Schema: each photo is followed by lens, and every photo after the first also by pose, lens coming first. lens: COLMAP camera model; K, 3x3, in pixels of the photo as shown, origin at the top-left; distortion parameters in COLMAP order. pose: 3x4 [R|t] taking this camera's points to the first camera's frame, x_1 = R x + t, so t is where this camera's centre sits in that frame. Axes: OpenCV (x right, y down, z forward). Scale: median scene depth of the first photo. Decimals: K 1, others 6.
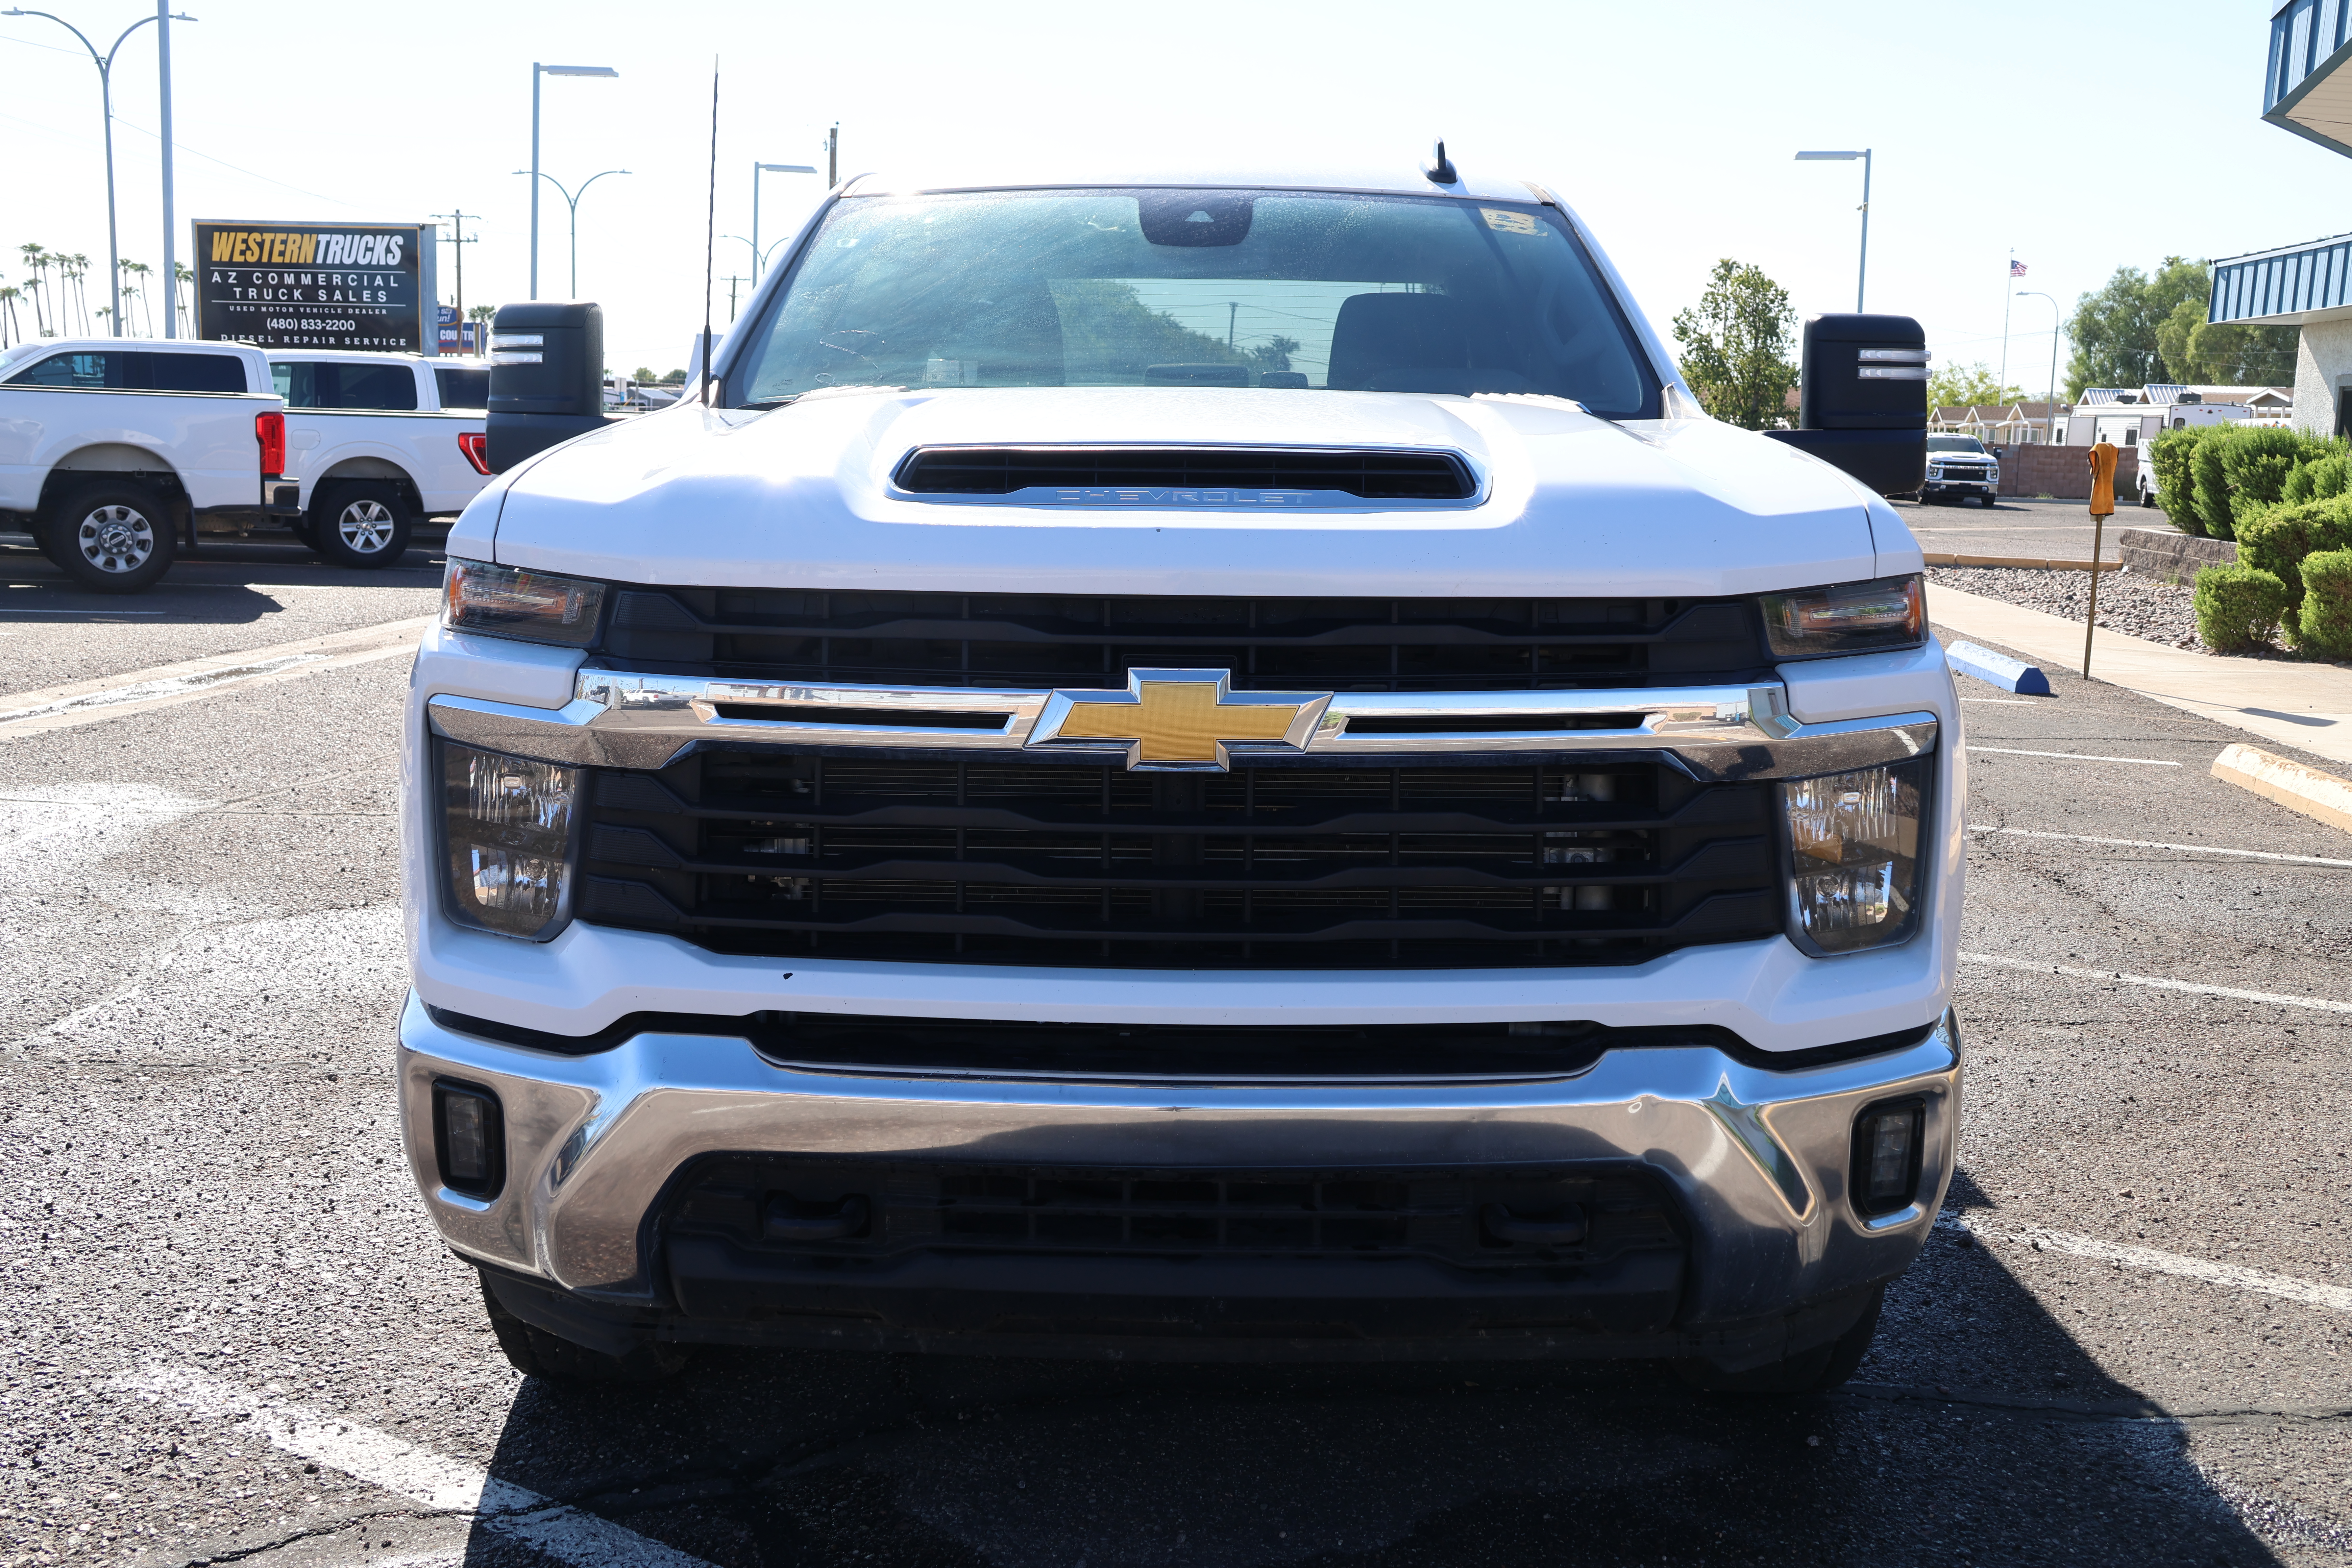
lens RADIAL K [[2491.5, 0, 1174.8], [0, 2491.5, 719.3], [0, 0, 1]] dist [0.024066, 0.019146]
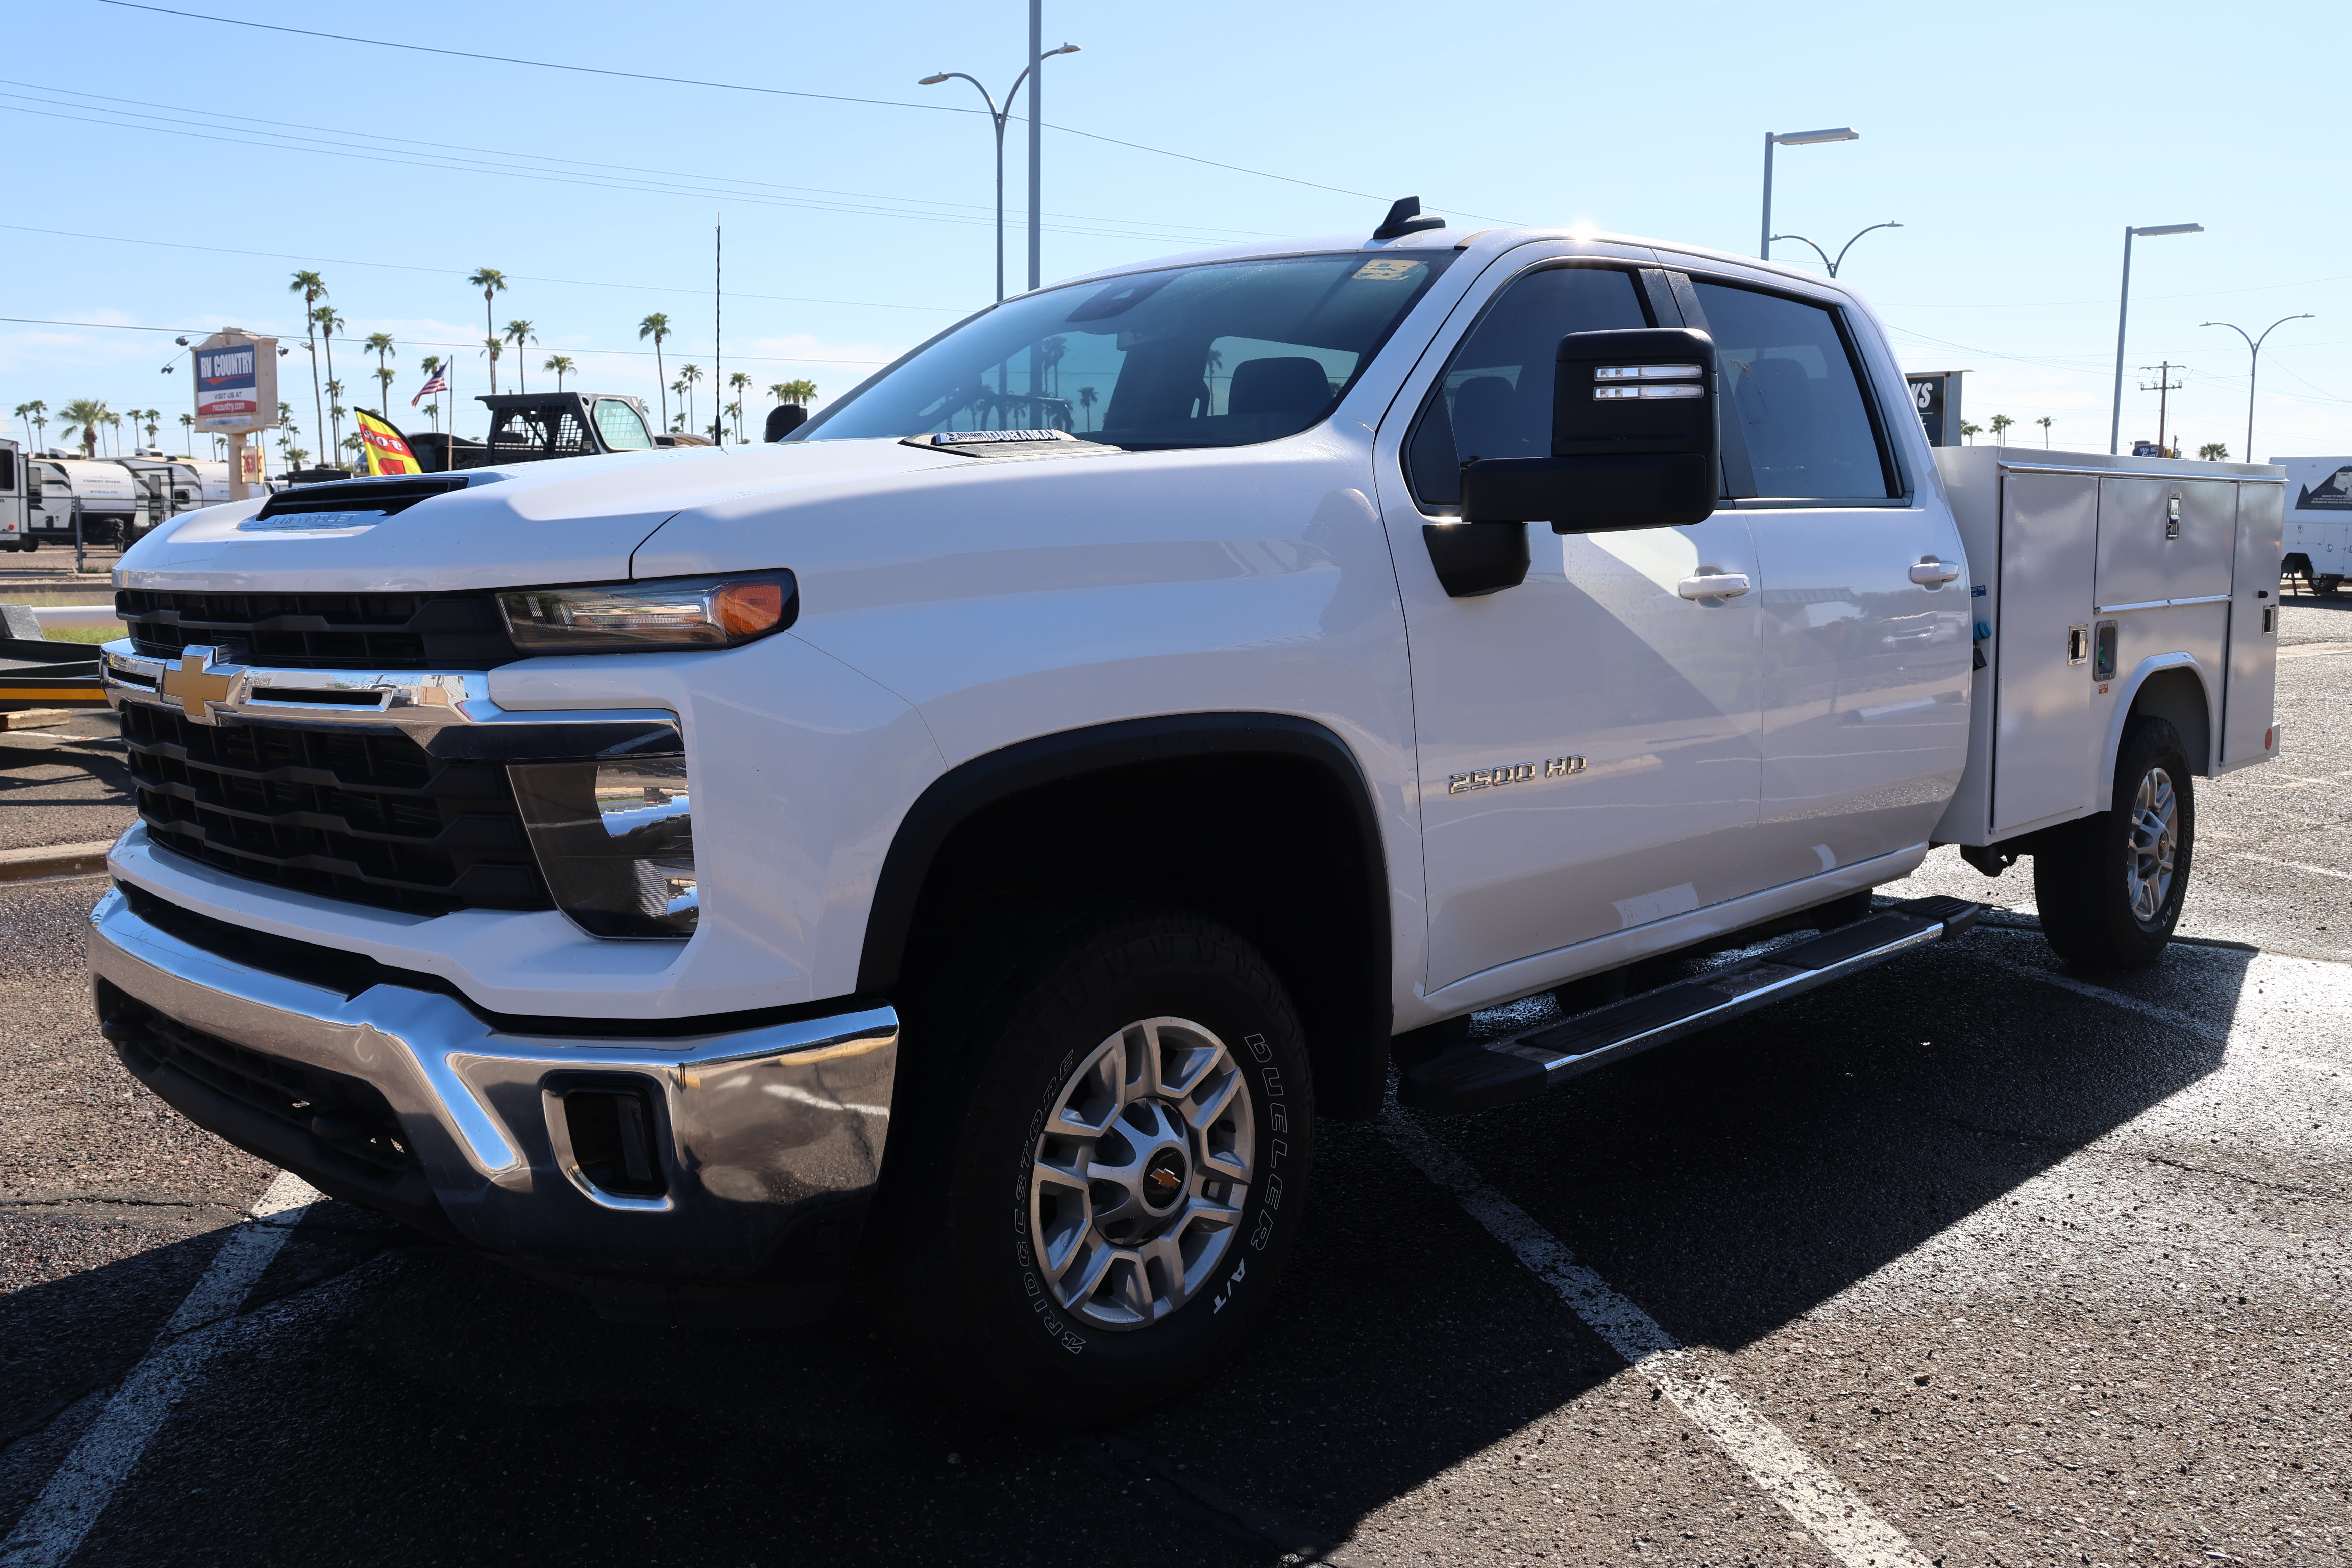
lens RADIAL K [[2076.2, 0, 1170.0], [0, 2076.2, 740.3], [0, 0, 1]] dist [-0.130237, 0.149795]
pose [[0.724387, 0.050118, -0.687570, 0.730883], [-0.067579, 0.997713, 0.001526, -0.004292], [0.686073, 0.045360, 0.726117, 0.381977]]
